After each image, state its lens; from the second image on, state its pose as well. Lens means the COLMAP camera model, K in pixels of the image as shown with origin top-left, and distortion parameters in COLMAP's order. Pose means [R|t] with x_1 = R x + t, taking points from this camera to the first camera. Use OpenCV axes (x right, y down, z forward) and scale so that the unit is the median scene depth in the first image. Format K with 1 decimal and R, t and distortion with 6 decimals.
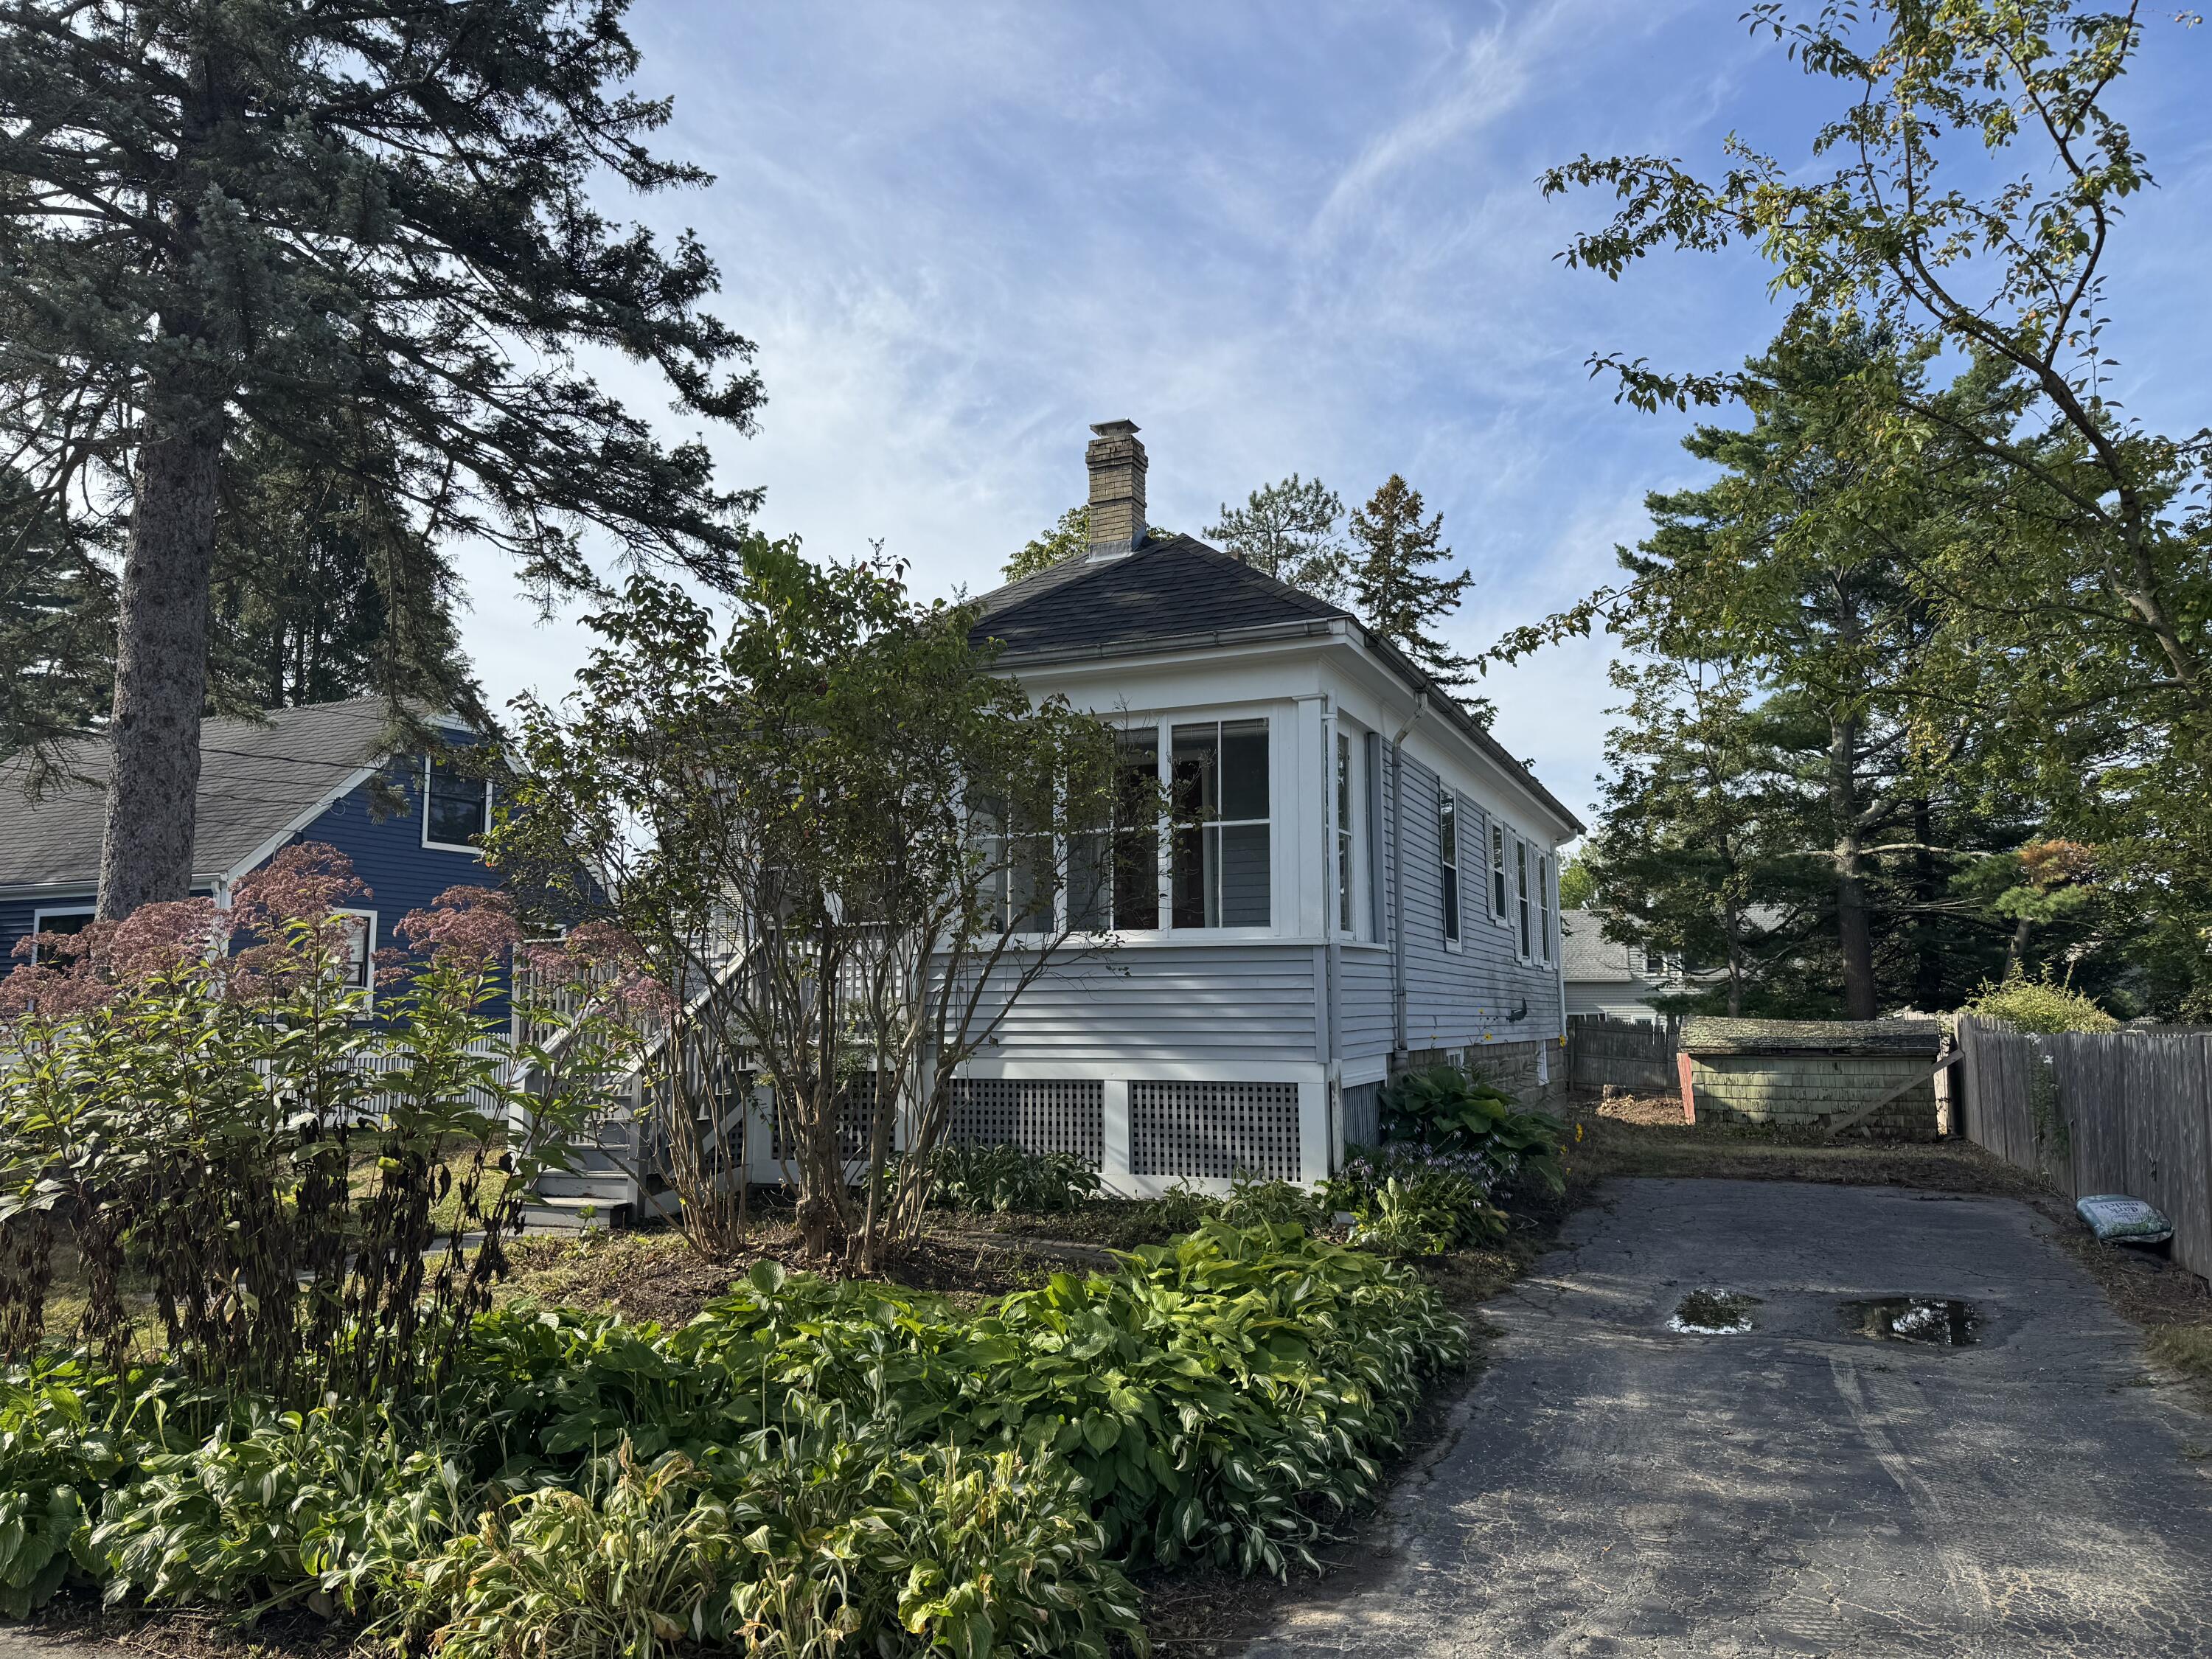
lens RADIAL K [[1512.2, 0, 1167.1], [0, 1512.2, 846.3], [0, 0, 1]] dist [0.056301, -0.060633]
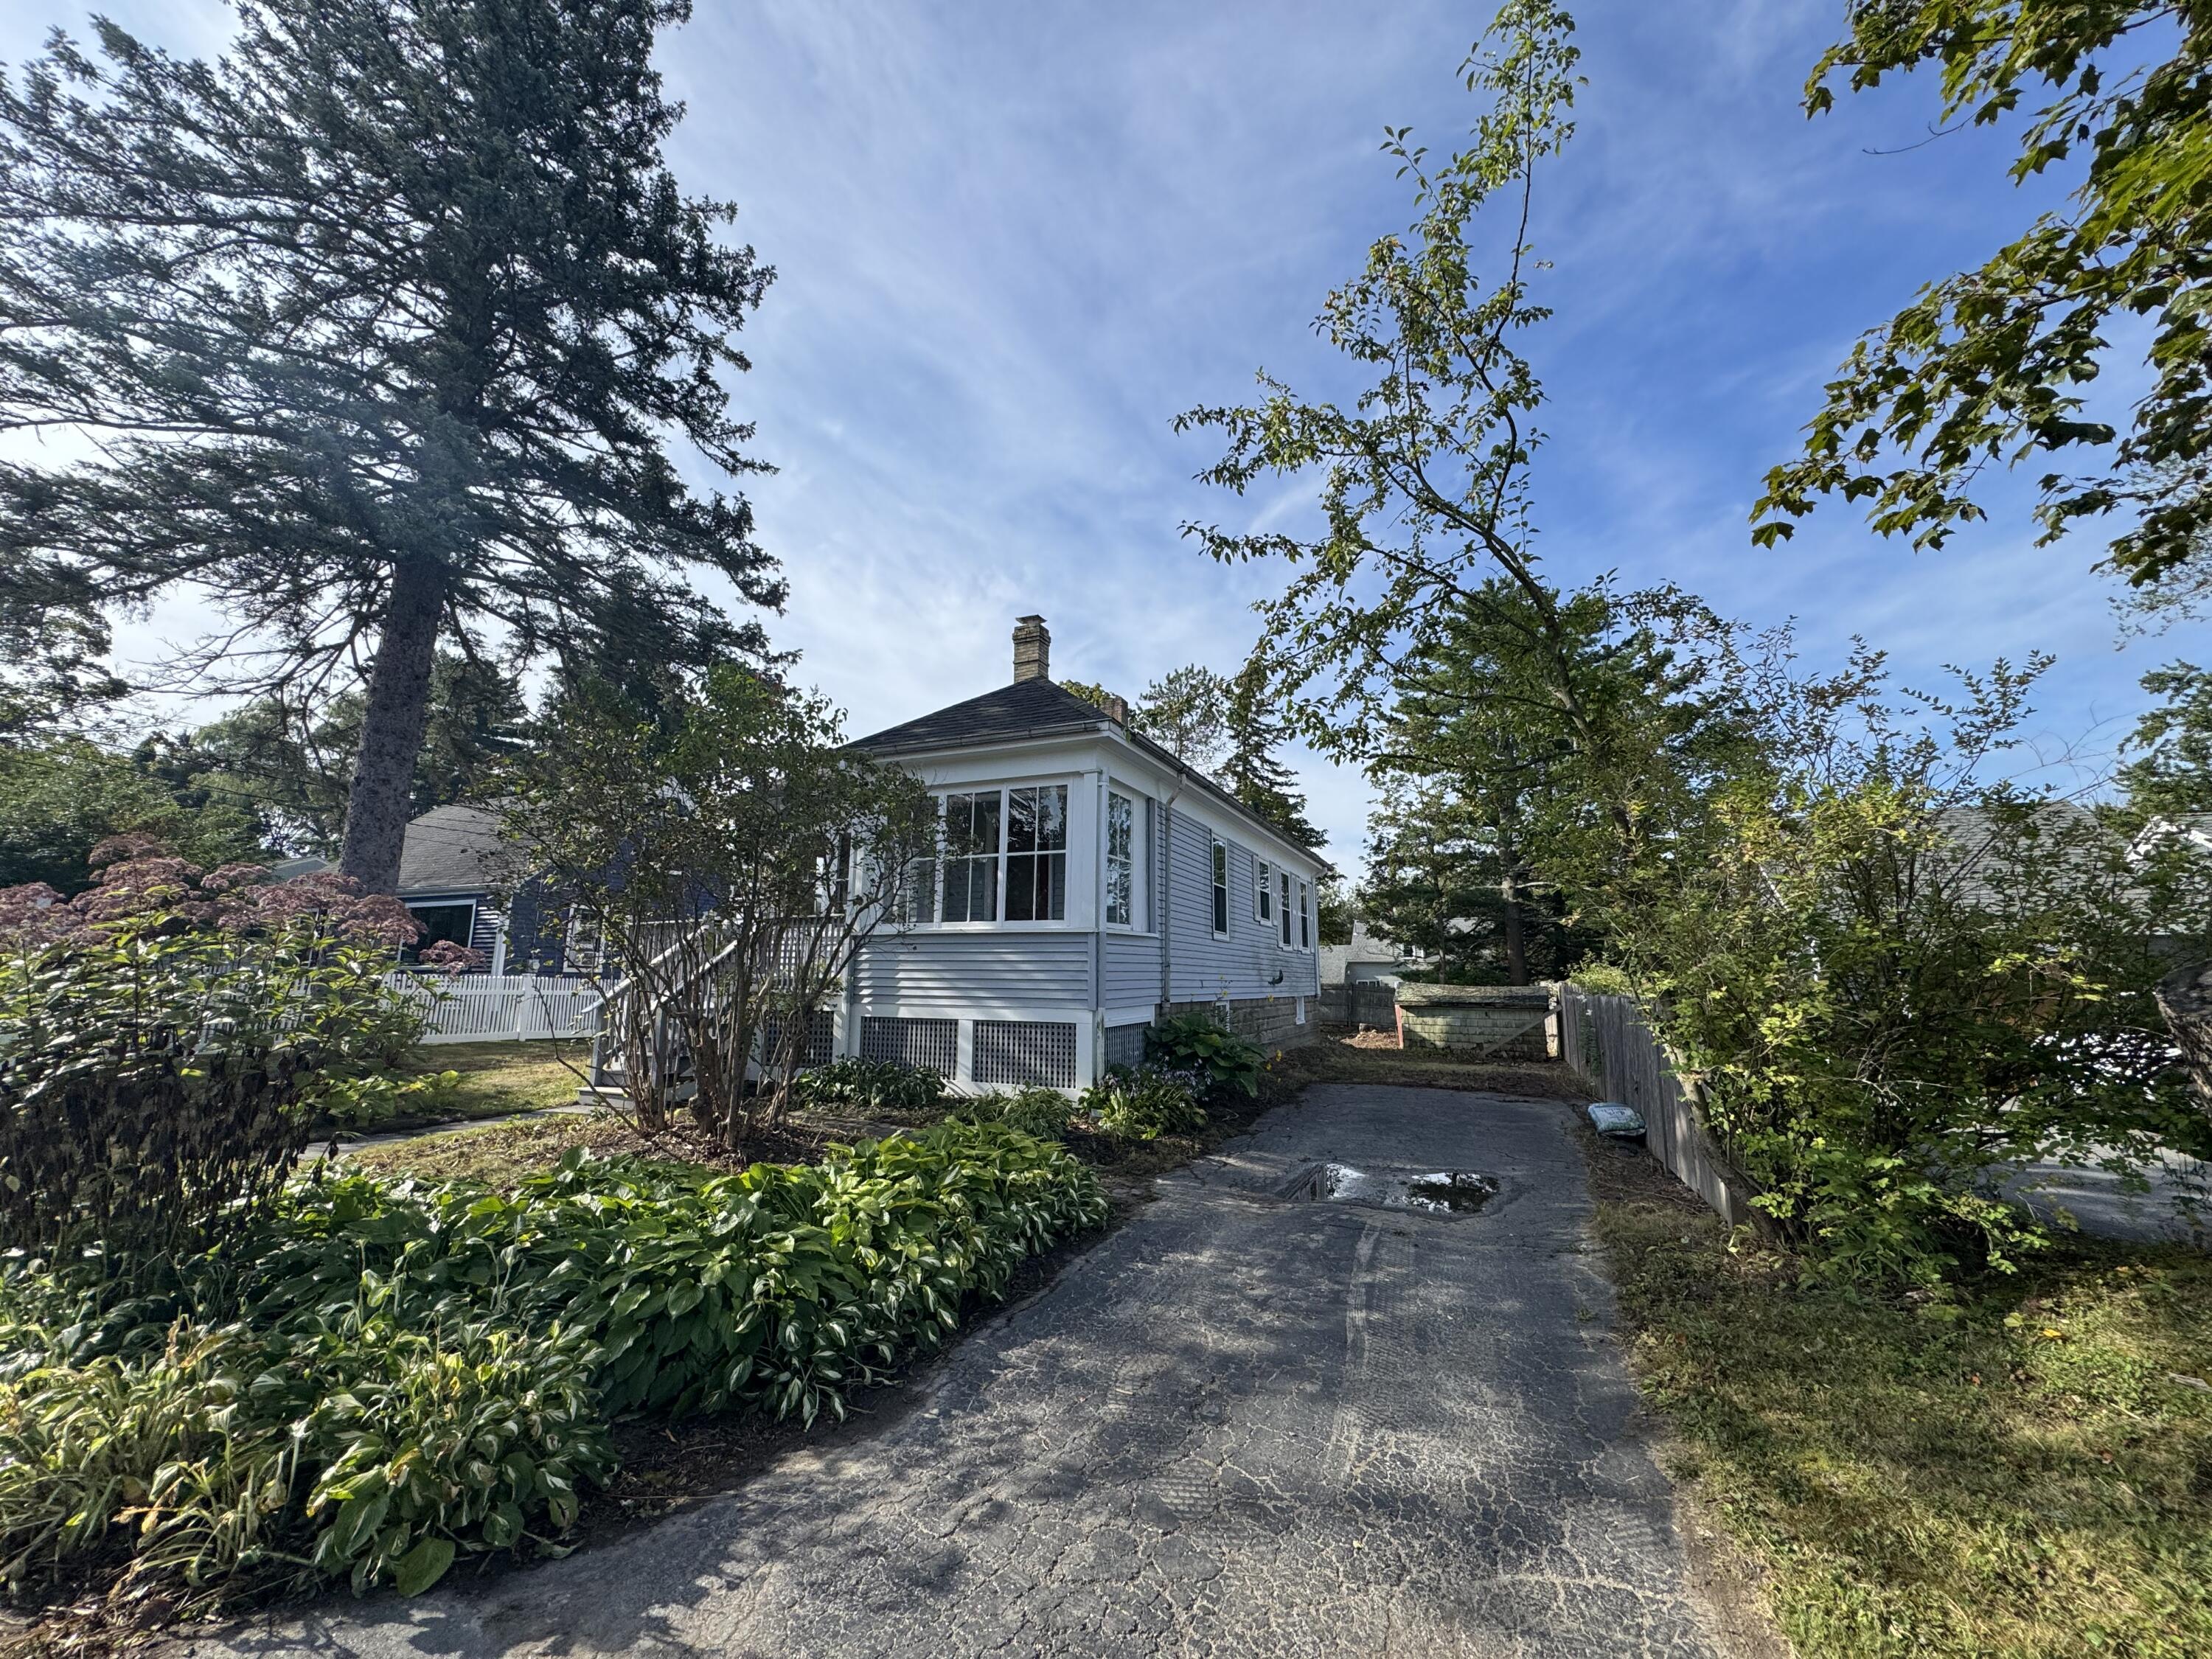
lens RADIAL K [[878.4, 0, 1103.4], [0, 878.4, 825.9], [0, 0, 1]] dist [-0.002508, 0.000642]
pose [[0.999706, 0.012777, -0.020621, 0.097138], [-0.013989, 0.998114, -0.059772, 0.008154], [0.019819, 0.060043, 0.997999, 0.075421]]
